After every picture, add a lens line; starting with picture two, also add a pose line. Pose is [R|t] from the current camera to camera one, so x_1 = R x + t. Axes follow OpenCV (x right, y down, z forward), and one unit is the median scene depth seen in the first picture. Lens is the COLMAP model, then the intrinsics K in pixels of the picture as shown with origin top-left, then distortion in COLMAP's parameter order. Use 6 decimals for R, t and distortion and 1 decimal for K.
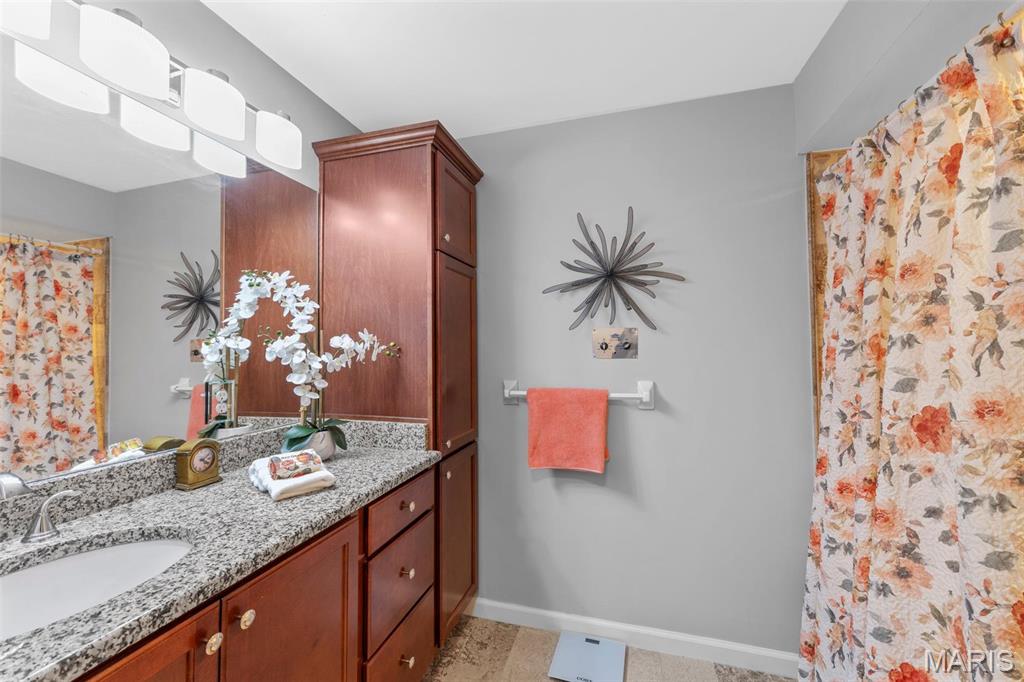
lens RADIAL K [[408.2, 0, 514.2], [0, 408.2, 353.2], [0, 0, 1]] dist [0.001438, 0.000519]
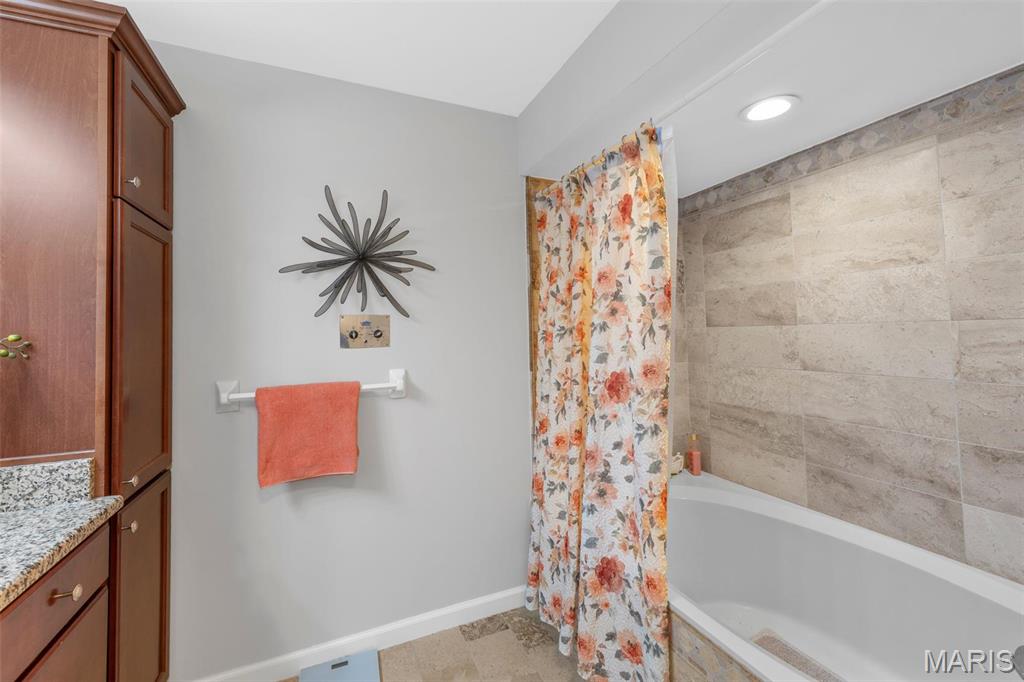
lens RADIAL K [[417.0, 0, 510.6], [0, 417.0, 334.1], [0, 0, 1]] dist [0.000024, 0.000373]
pose [[0.775668, -0.017897, 0.630887, -0.148367], [0.029021, 0.999552, -0.007325, -0.001979], [-0.630473, 0.023991, 0.775840, 0.069058]]
